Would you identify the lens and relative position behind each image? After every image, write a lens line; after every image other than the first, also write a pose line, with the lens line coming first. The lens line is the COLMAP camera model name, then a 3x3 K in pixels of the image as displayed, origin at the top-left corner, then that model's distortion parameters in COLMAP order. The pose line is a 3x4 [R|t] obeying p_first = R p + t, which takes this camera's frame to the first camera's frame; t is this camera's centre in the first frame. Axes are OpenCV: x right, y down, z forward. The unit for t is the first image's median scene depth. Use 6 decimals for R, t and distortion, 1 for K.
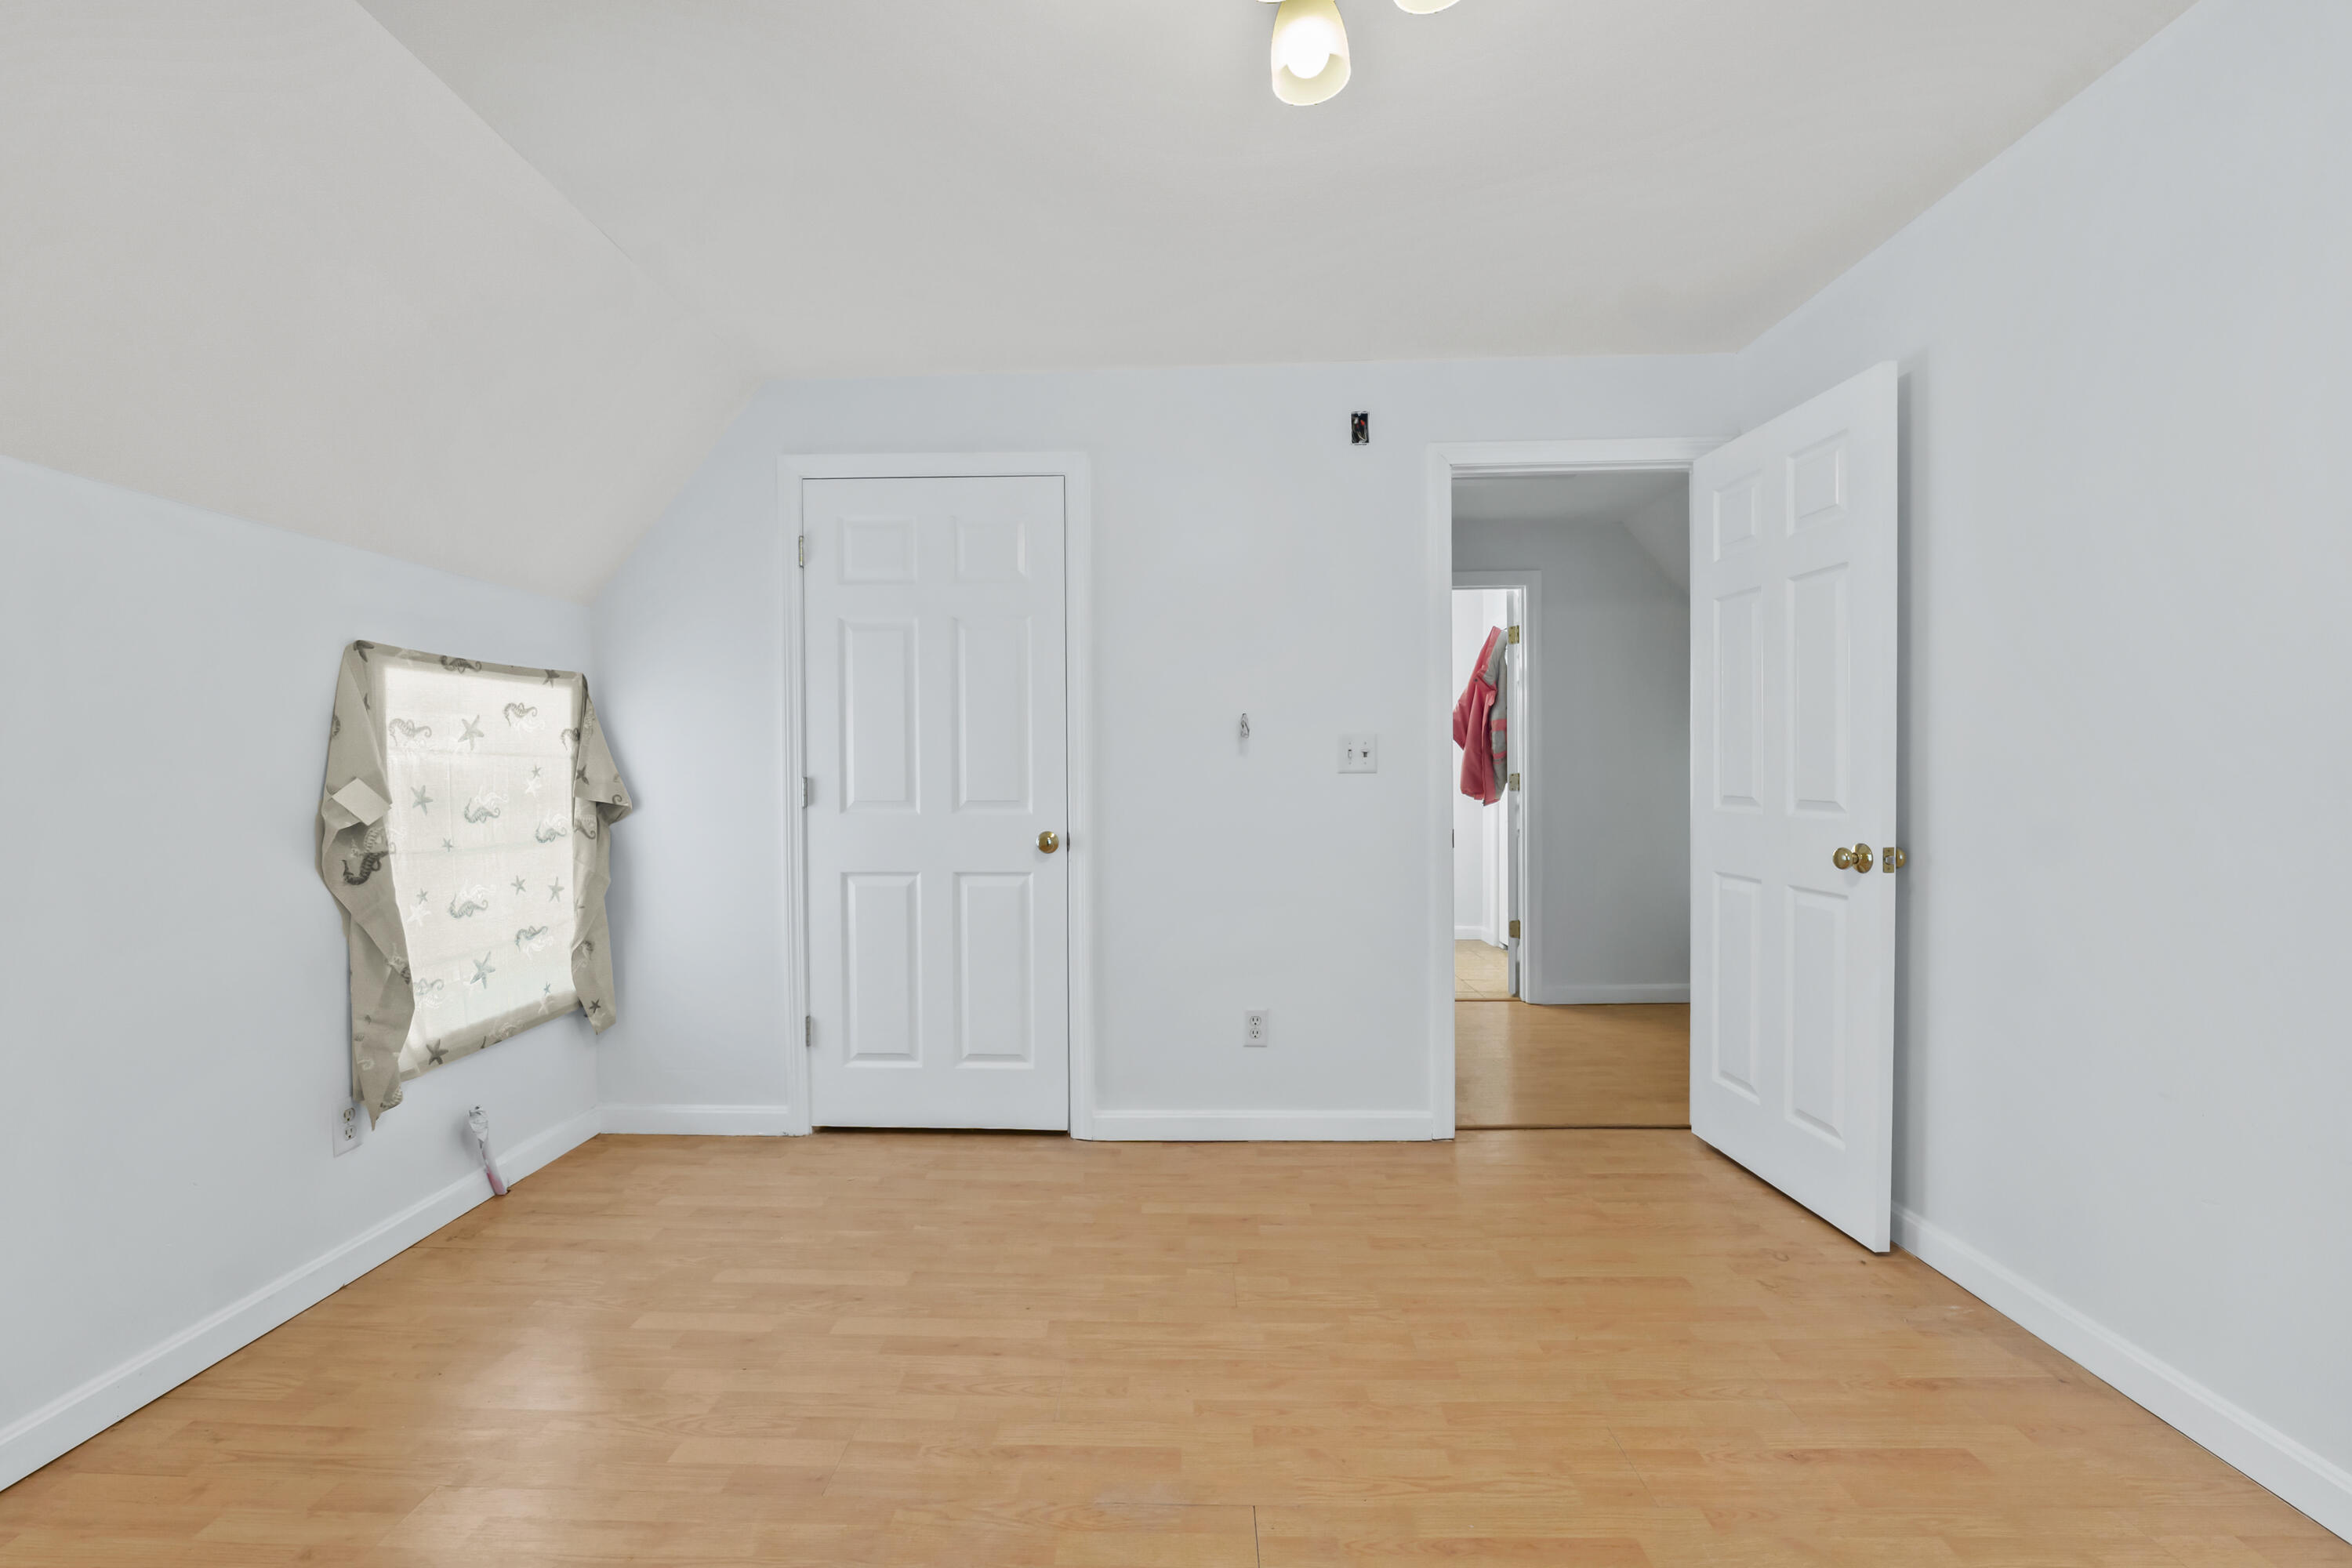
lens RADIAL K [[991.9, 0, 1175.3], [0, 991.9, 785.1], [0, 0, 1]] dist [-0.008374, 0.000837]
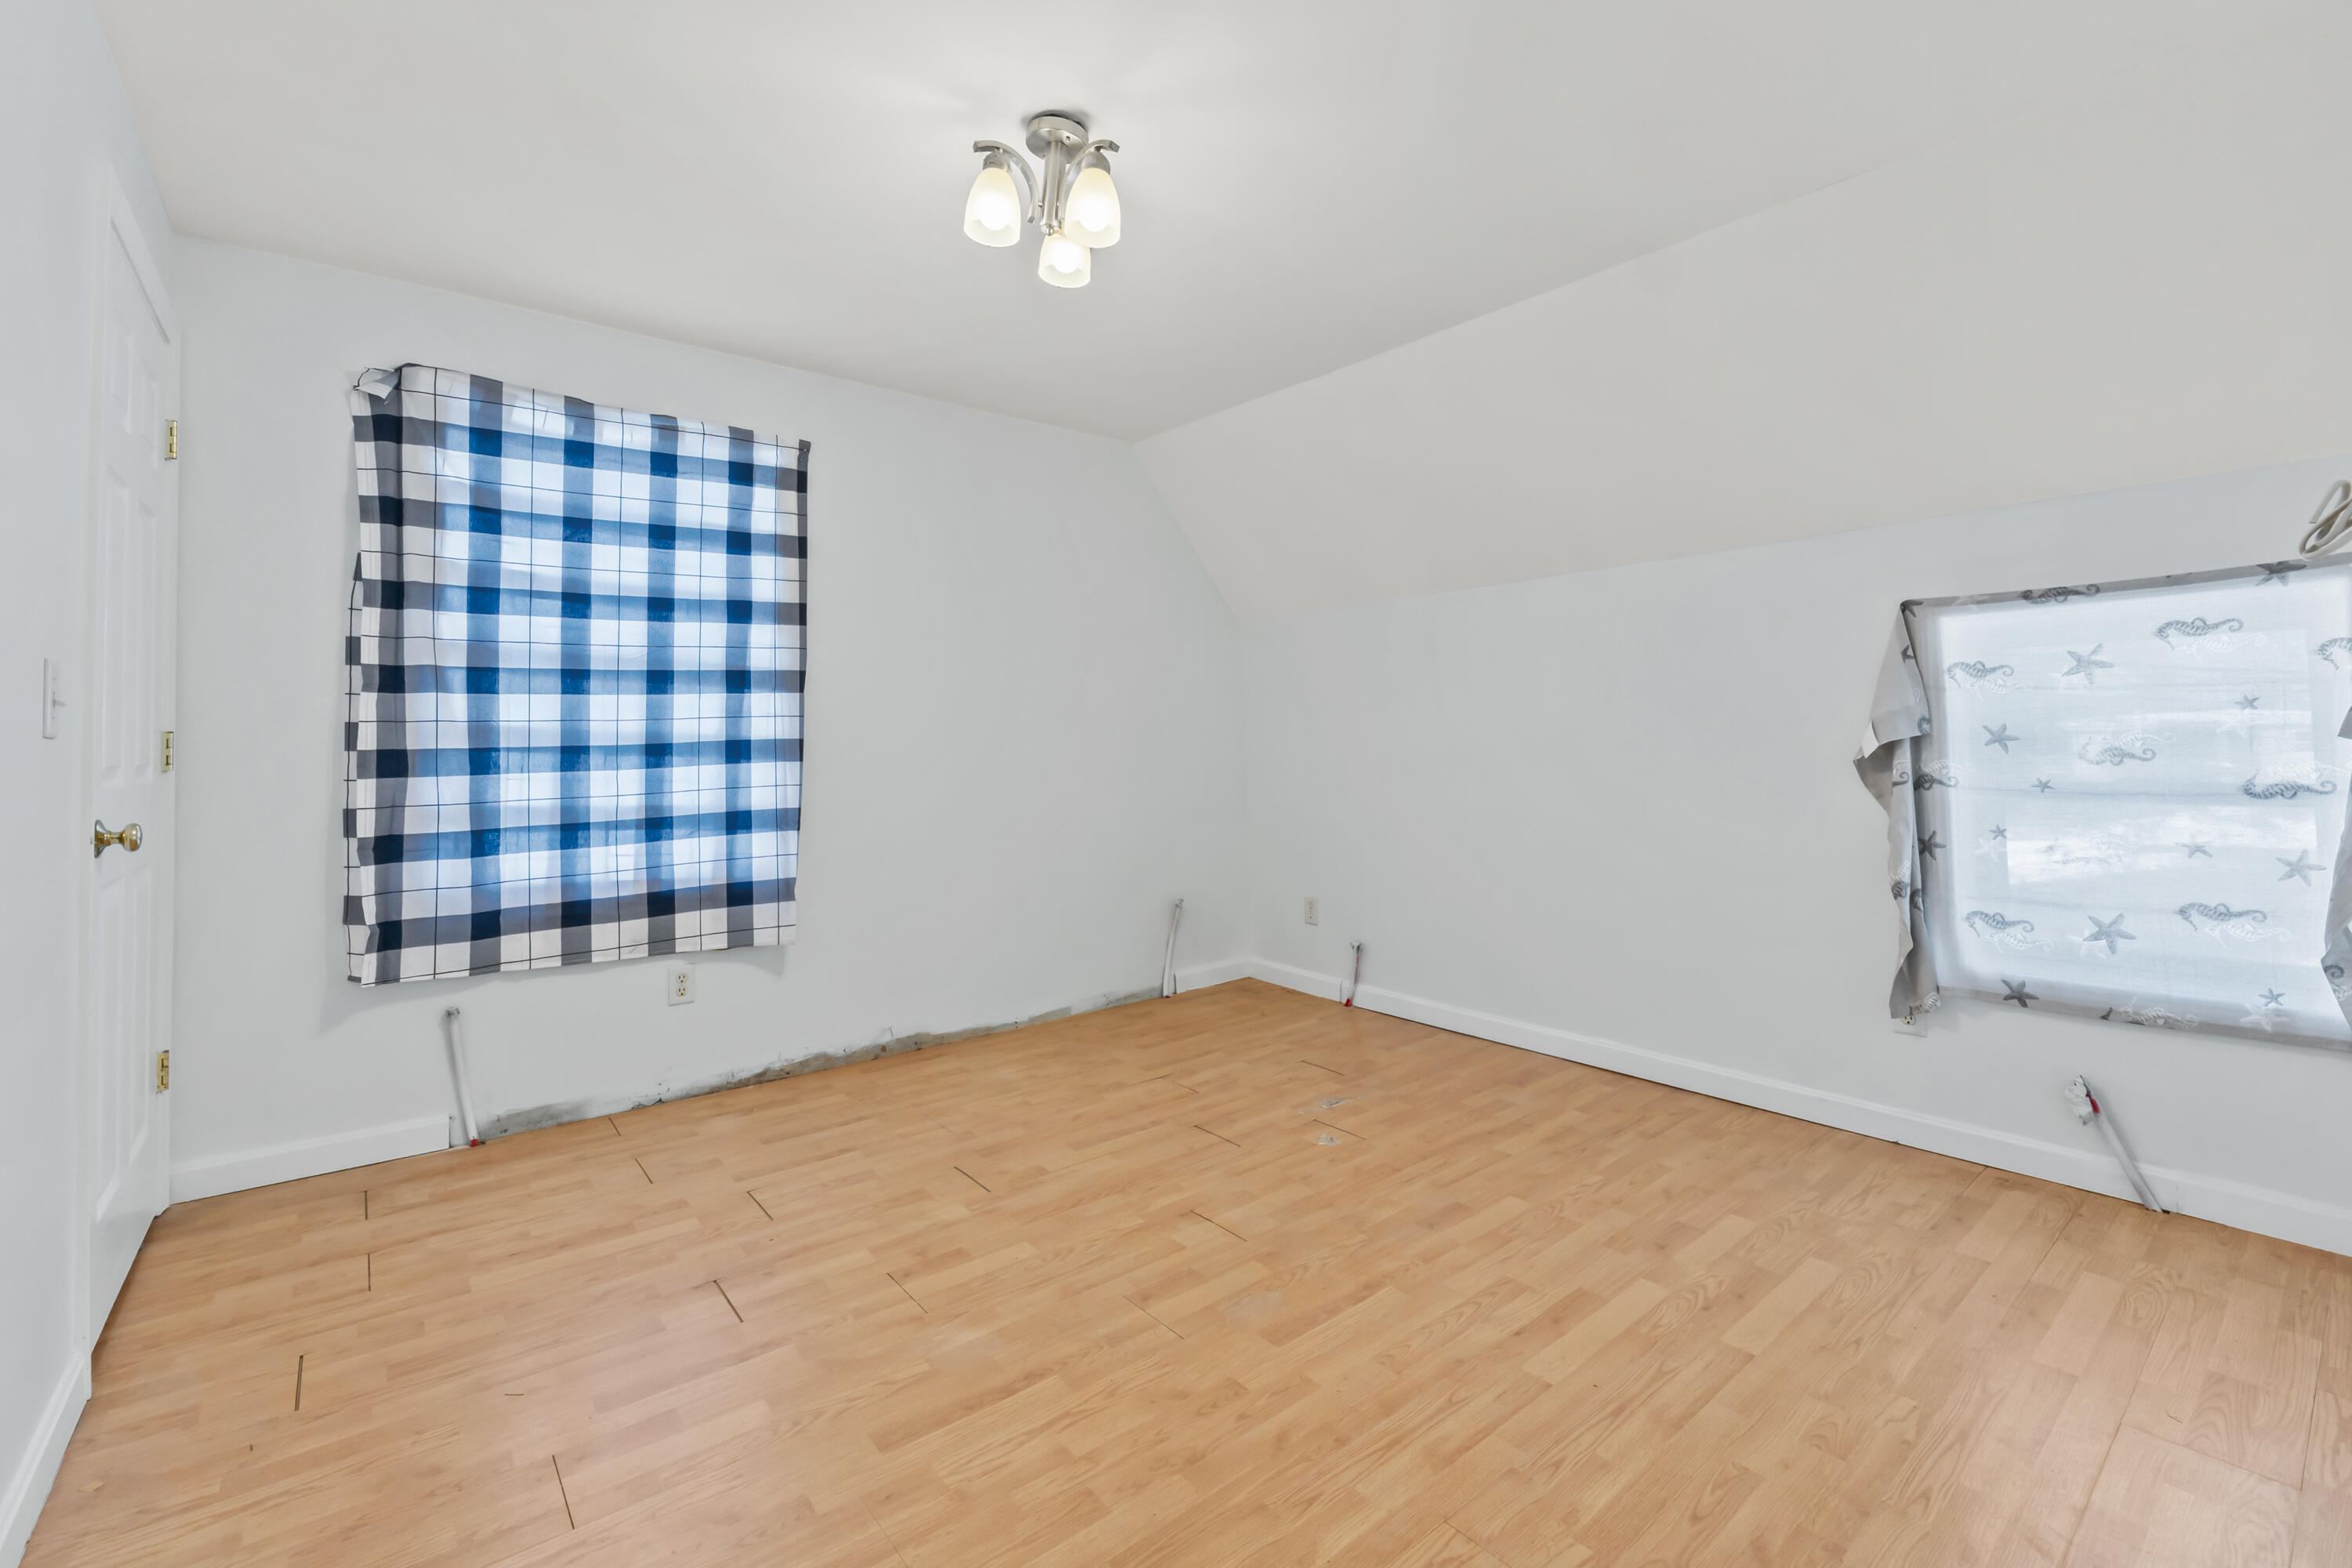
lens RADIAL K [[991.9, 0, 1153.1], [0, 991.9, 709.6], [0, 0, 1]] dist [-0.008374, 0.000837]
pose [[-0.770660, -0.000574, -0.637246, 0.589039], [0.014590, 0.999722, -0.018546, -0.008547], [0.637079, -0.023590, -0.770437, 1.294392]]
